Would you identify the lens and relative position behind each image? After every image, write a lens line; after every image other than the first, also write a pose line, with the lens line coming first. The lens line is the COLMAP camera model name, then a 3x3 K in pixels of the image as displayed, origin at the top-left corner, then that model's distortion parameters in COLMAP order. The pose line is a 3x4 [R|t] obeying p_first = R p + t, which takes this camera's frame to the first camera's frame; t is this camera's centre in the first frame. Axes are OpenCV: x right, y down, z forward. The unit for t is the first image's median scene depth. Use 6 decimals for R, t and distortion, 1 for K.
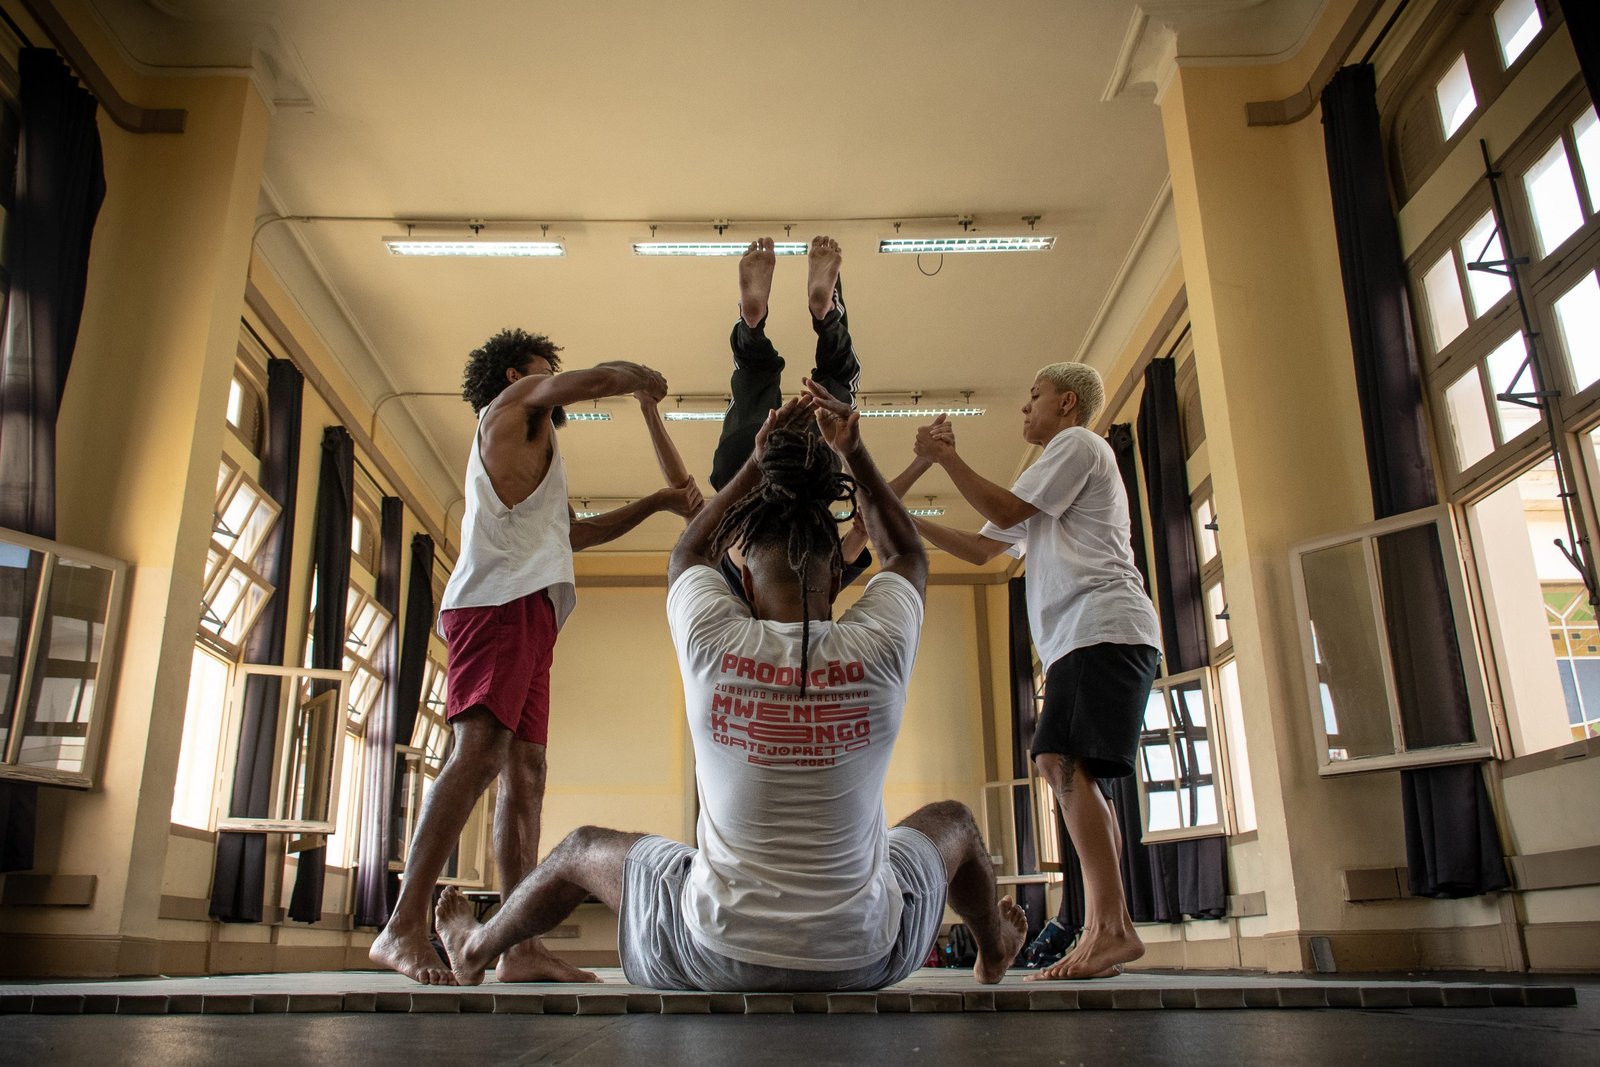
lens RADIAL K [[1283.8, 0, 746.7], [0, 1283.8, 517.3], [0, 0, 1]] dist [-0.008468, 0.003790]
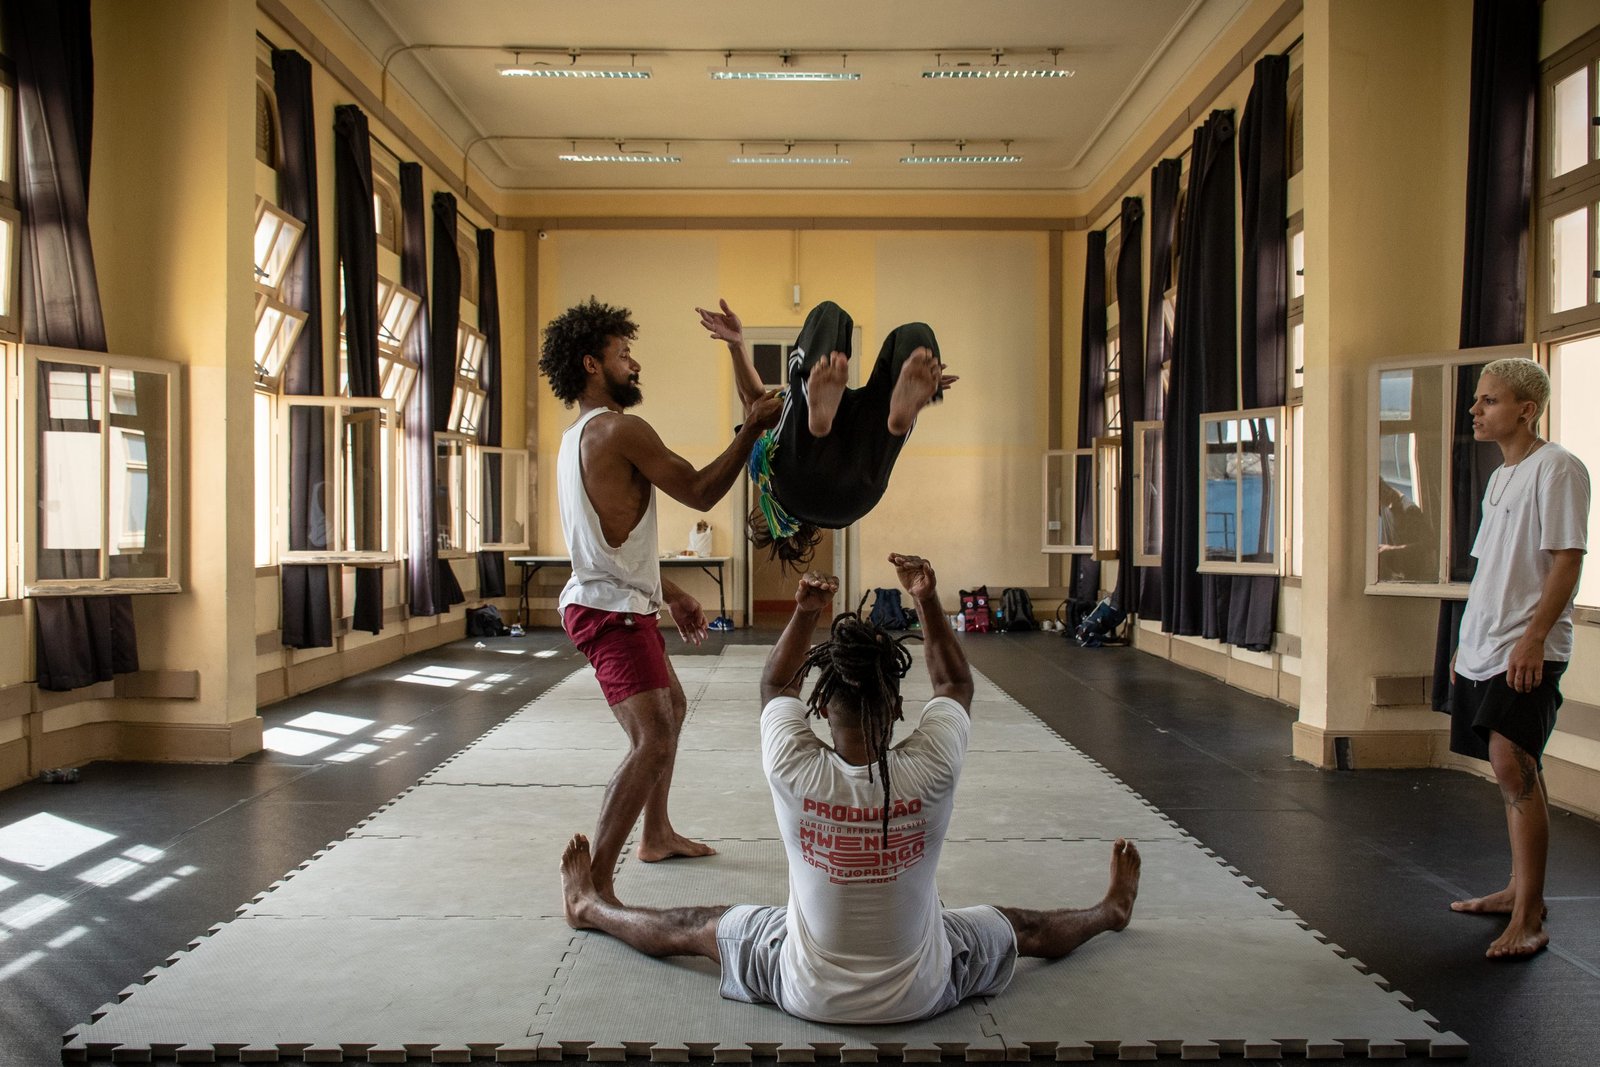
lens RADIAL K [[1441.2, 0, 788.9], [0, 1441.2, 536.5], [0, 0, 1]] dist [-0.019151, 0.016525]
pose [[0.999977, 0.006177, 0.002920, -0.015609], [-0.006800, 0.941375, 0.337294, -0.150323], [-0.000666, -0.337306, 0.941395, -0.052808]]
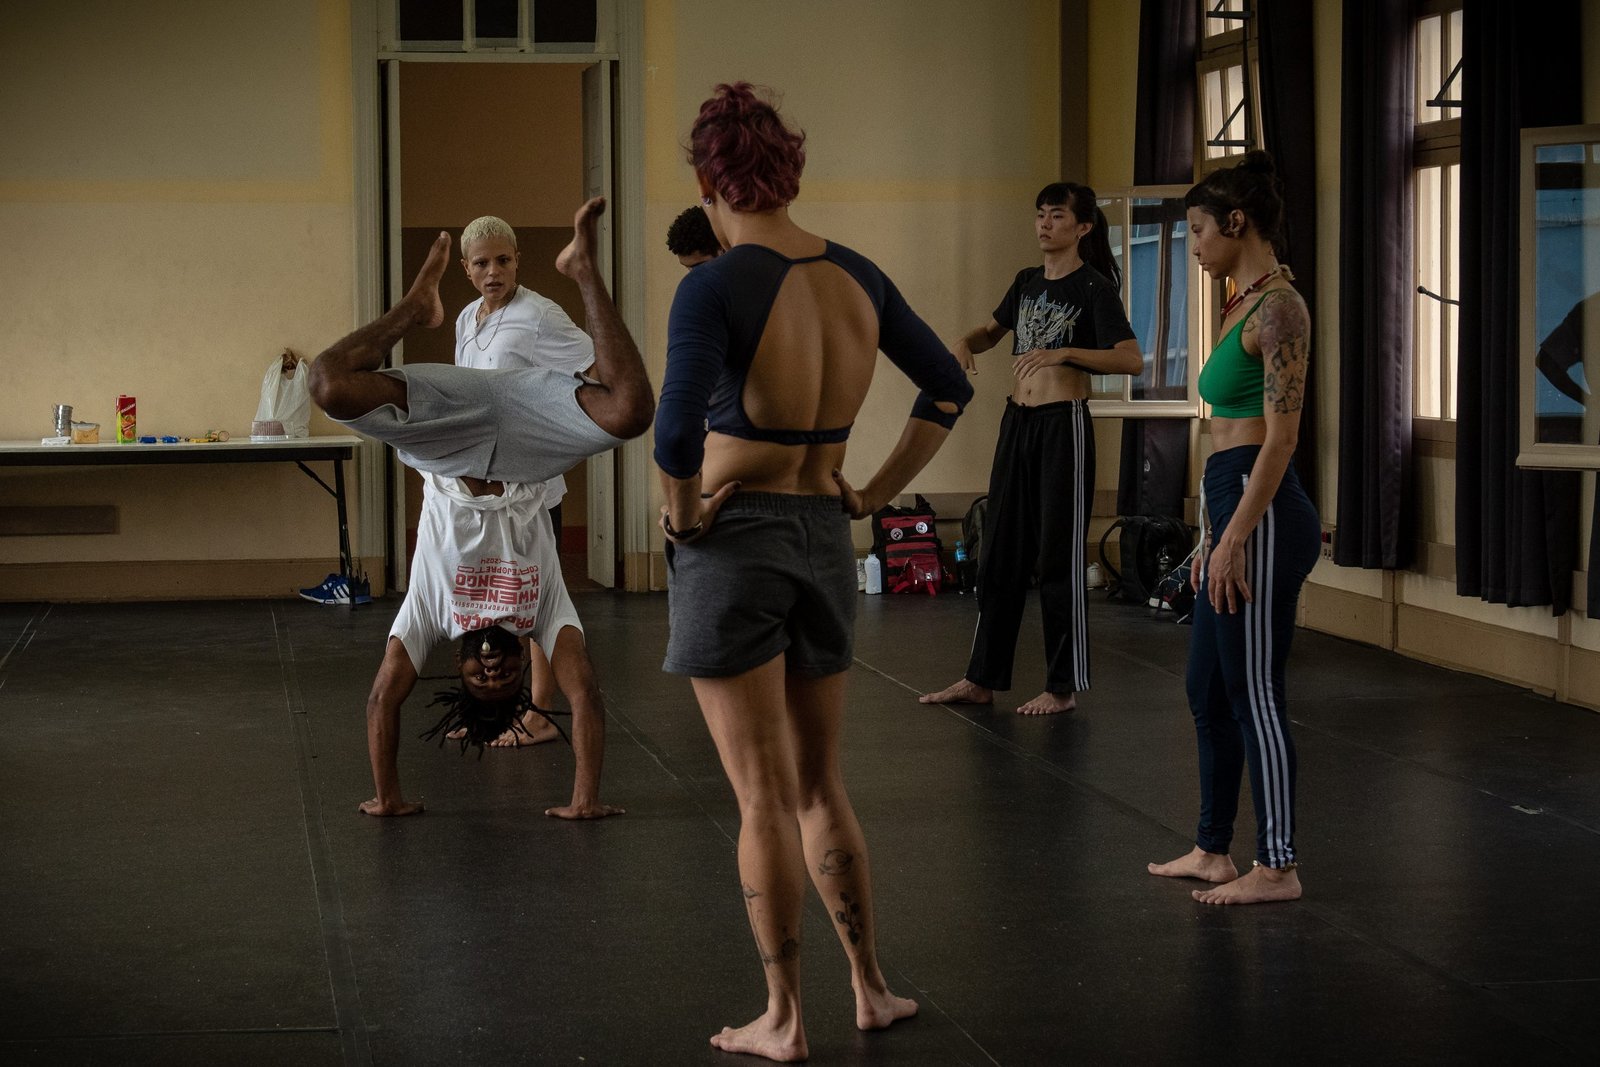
lens RADIAL K [[3357.5, 0, 709.2], [0, 3357.5, 534.9], [0, 0, 1]] dist [-0.036944, 0.313915]
pose [[0.987886, -0.015165, 0.154440, -0.174957], [-0.045816, 0.922348, 0.383633, -0.181039], [-0.148265, -0.386061, 0.910480, -0.085469]]
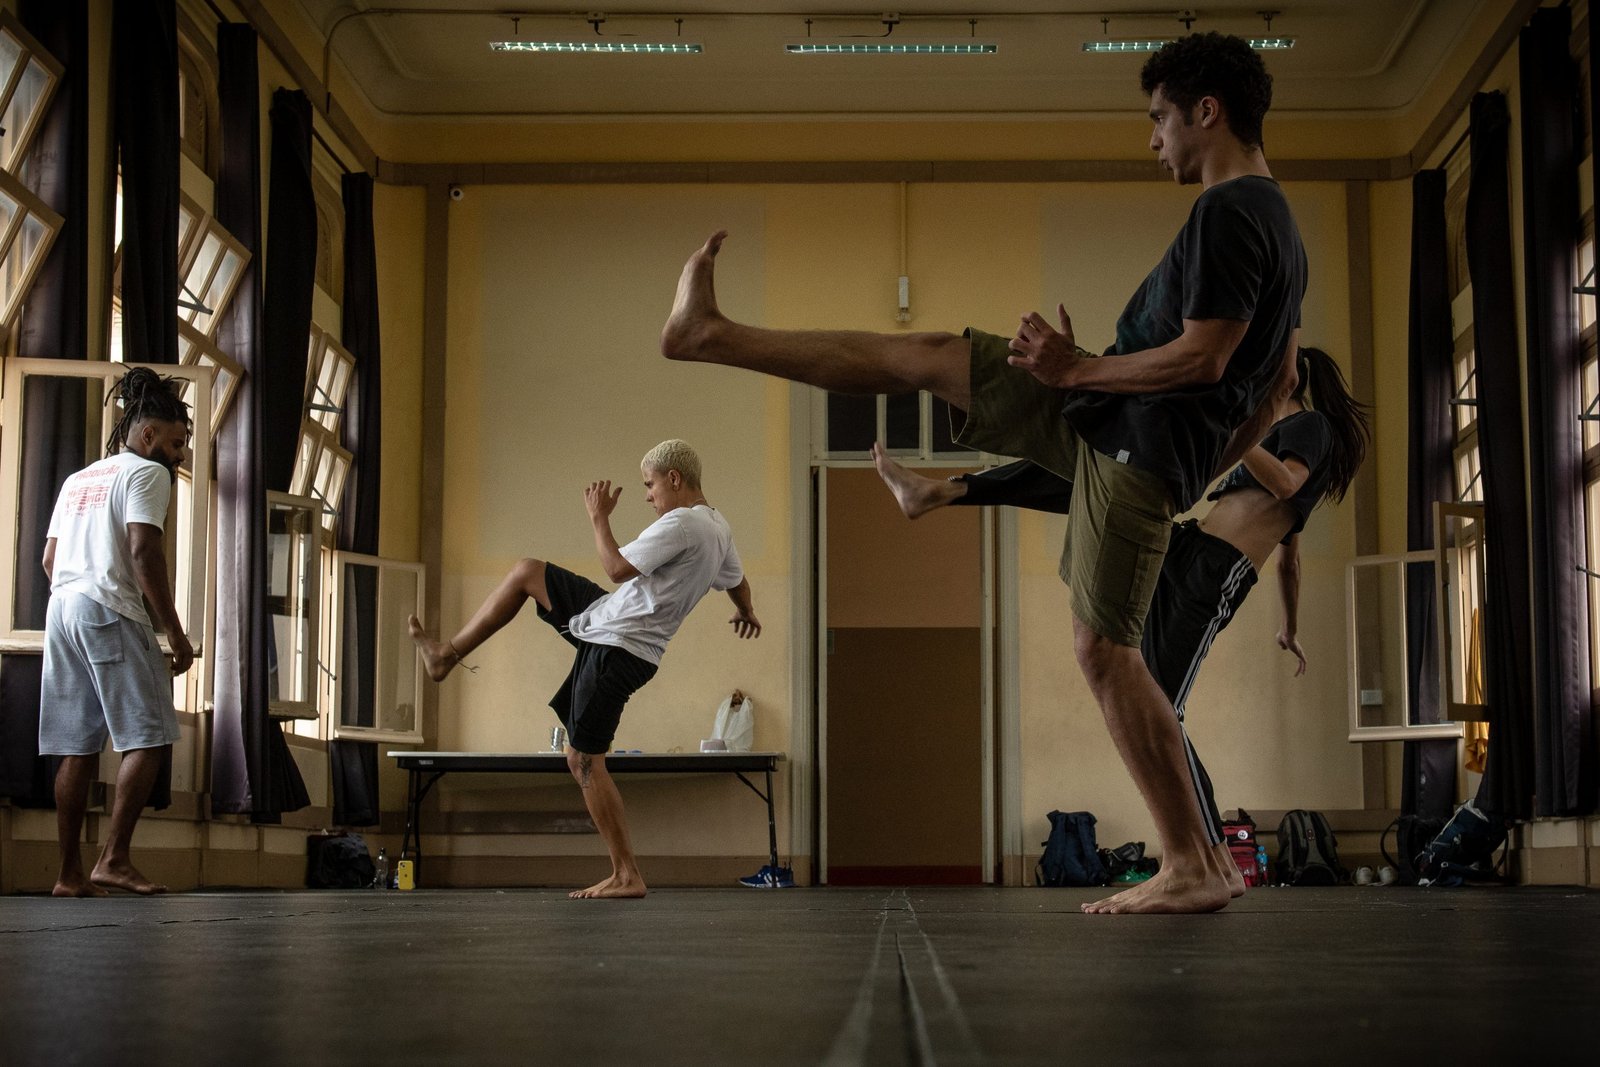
lens RADIAL K [[2658.1, 0, 880.3], [0, 2658.1, 522.6], [0, 0, 1]] dist [0.003163, -0.007548]
pose [[0.999994, 0.001499, 0.002978, -0.024276], [-0.002061, 0.980028, 0.198850, -0.043740], [-0.002620, -0.198855, 0.980025, -0.133746]]
